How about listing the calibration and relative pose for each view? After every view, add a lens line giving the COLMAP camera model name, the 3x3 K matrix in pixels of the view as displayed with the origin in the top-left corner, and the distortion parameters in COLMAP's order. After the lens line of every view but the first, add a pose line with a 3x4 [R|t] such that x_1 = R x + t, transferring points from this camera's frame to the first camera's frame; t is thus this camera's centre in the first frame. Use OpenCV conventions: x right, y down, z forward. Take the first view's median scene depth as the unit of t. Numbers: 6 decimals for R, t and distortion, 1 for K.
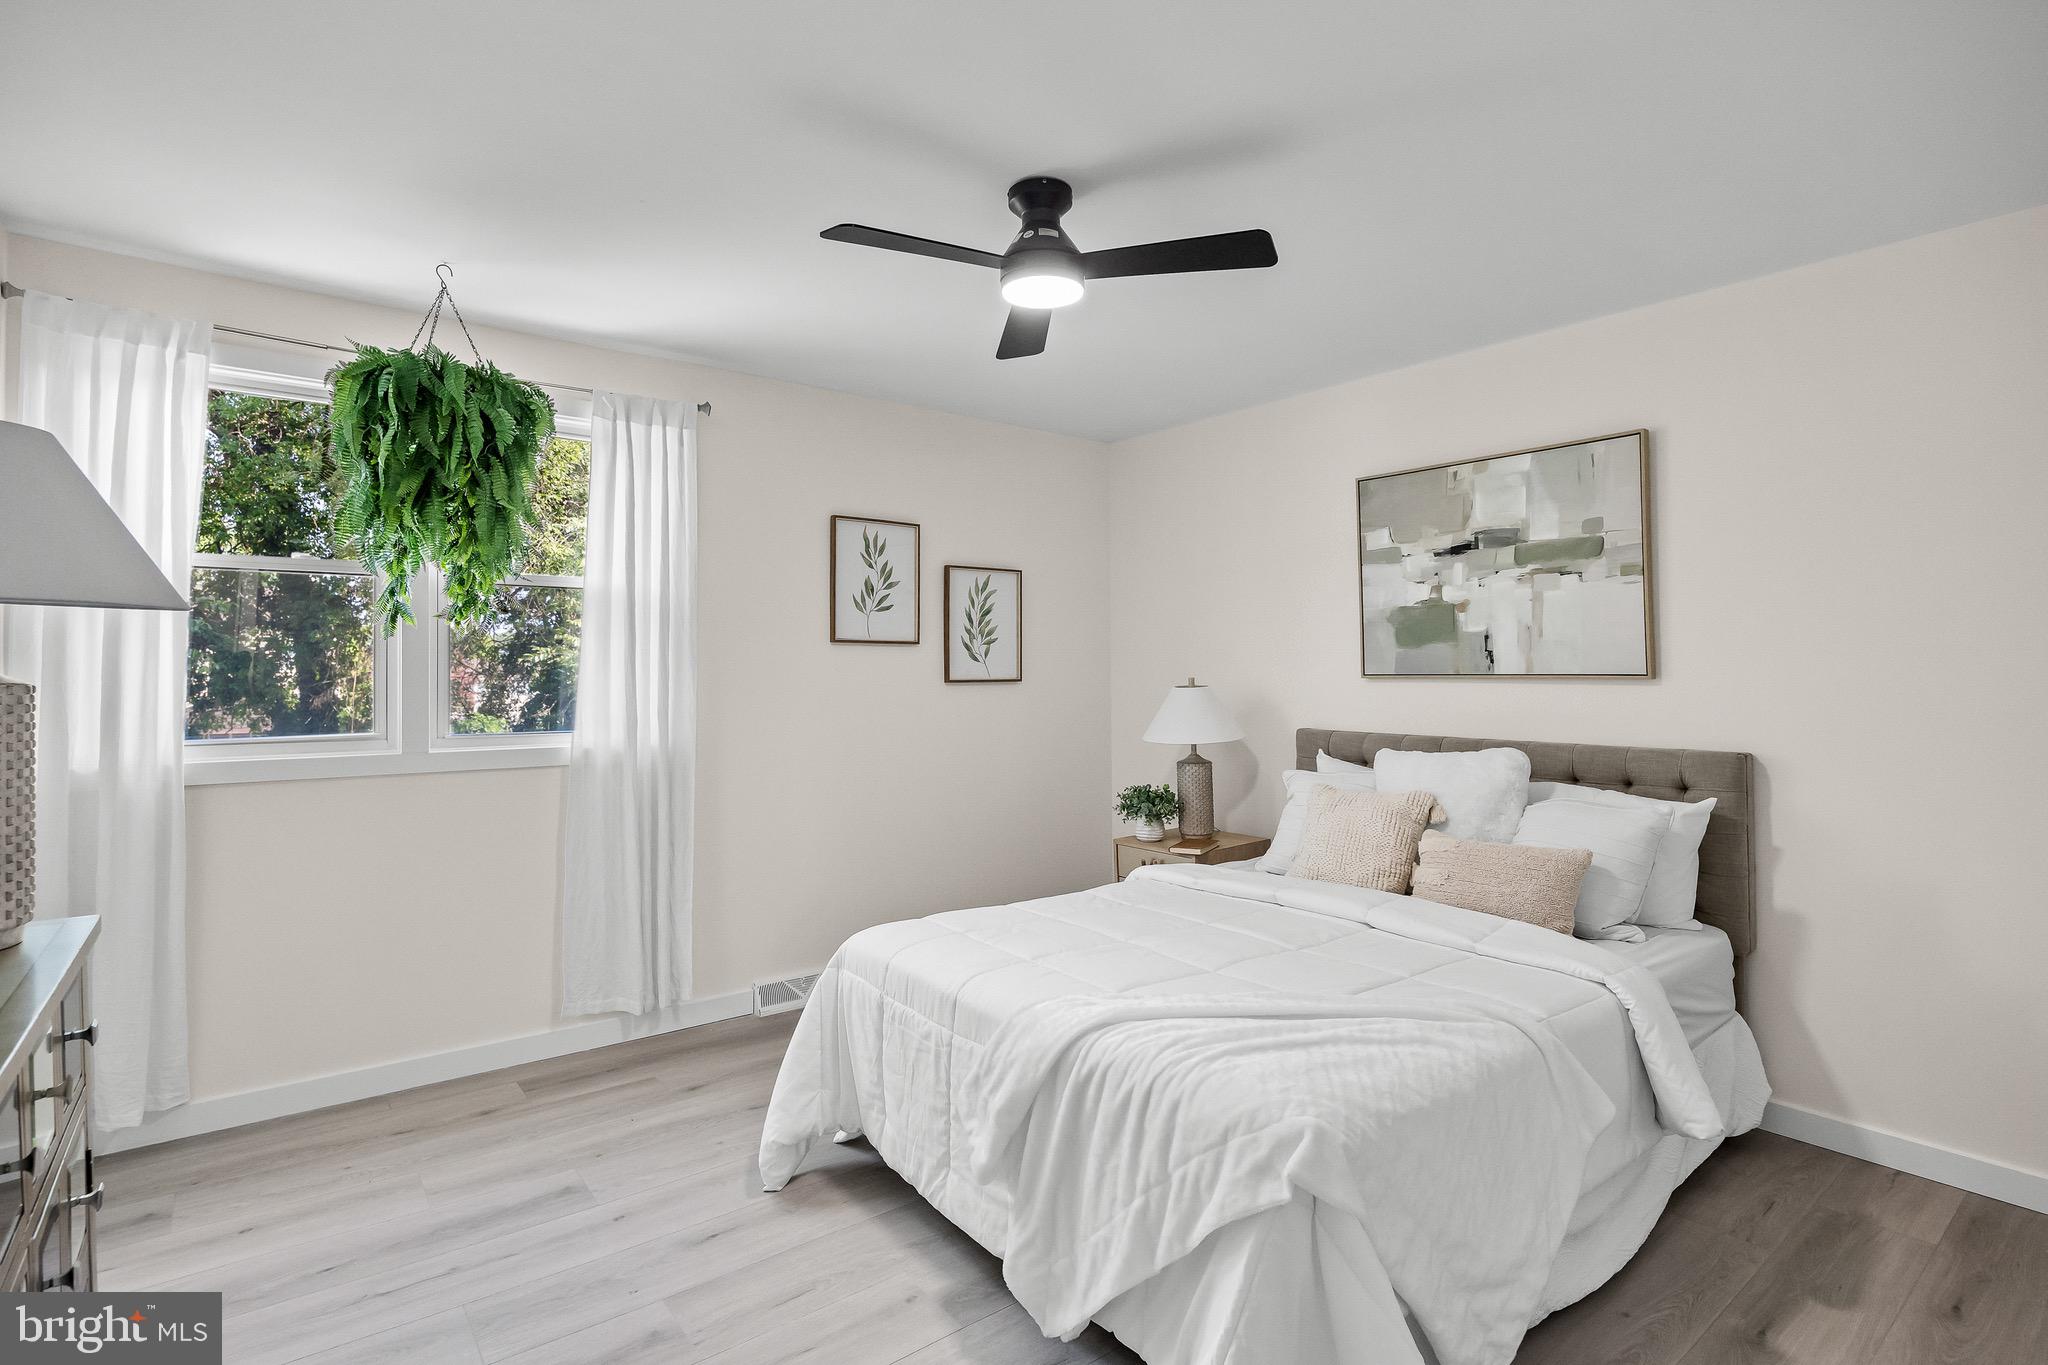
lens RADIAL K [[1005.2, 0, 1024.0], [0, 1005.2, 682.5], [0, 0, 1]] dist [0.003114, 0.000782]
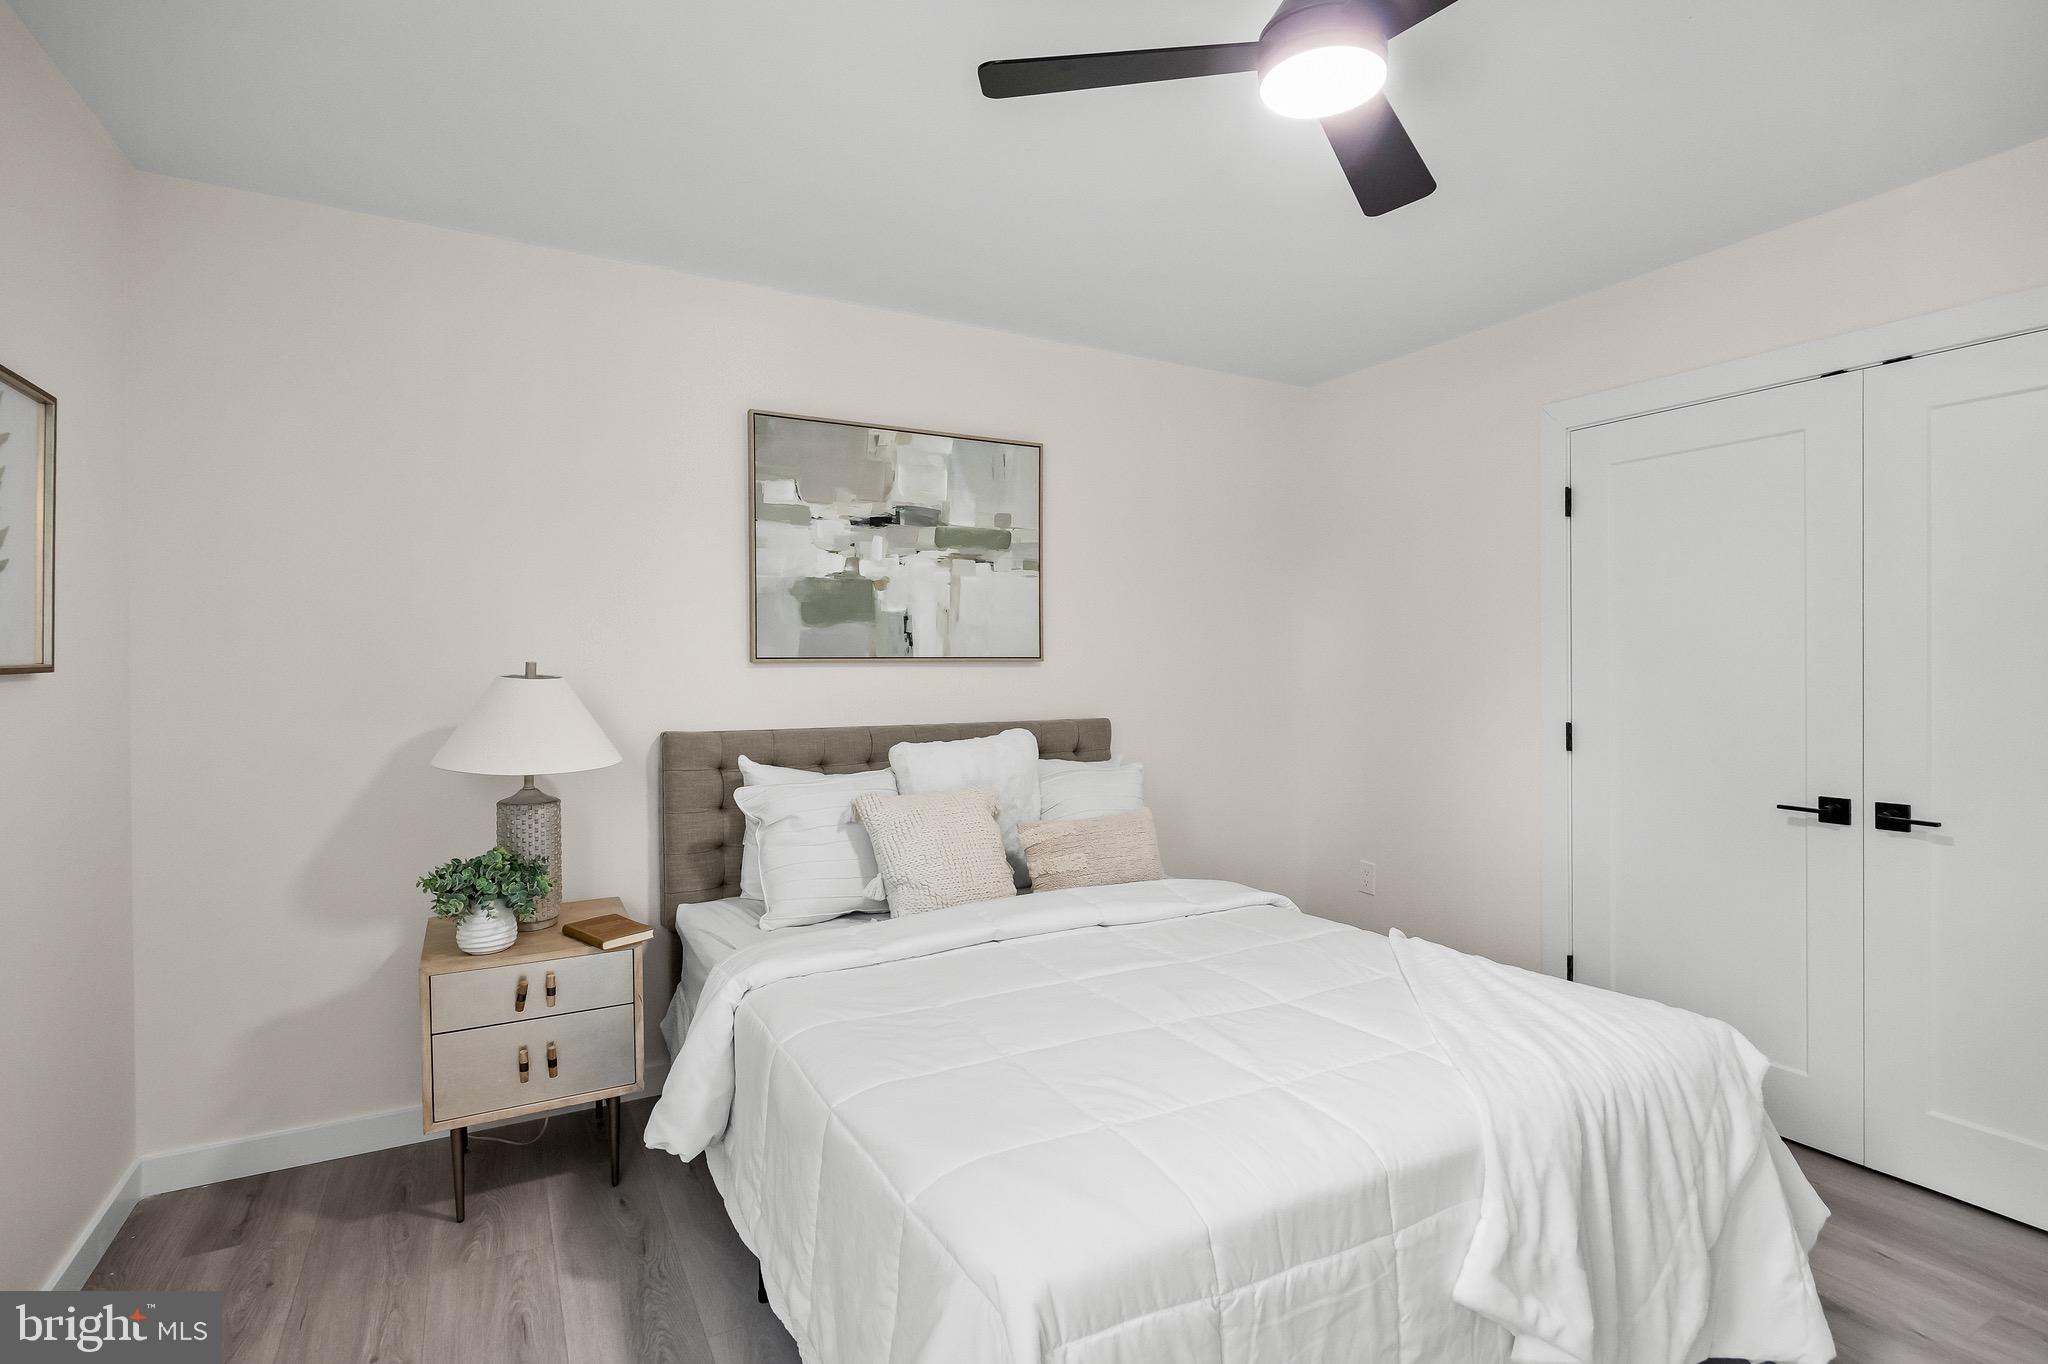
lens RADIAL K [[1005.2, 0, 1024.0], [0, 1005.2, 682.0], [0, 0, 1]] dist [0.003114, 0.000782]
pose [[0.153140, -0.021053, 0.987980, -0.512522], [0.013156, 0.999728, 0.019264, -0.001851], [-0.988117, 0.010048, 0.153375, 0.817903]]
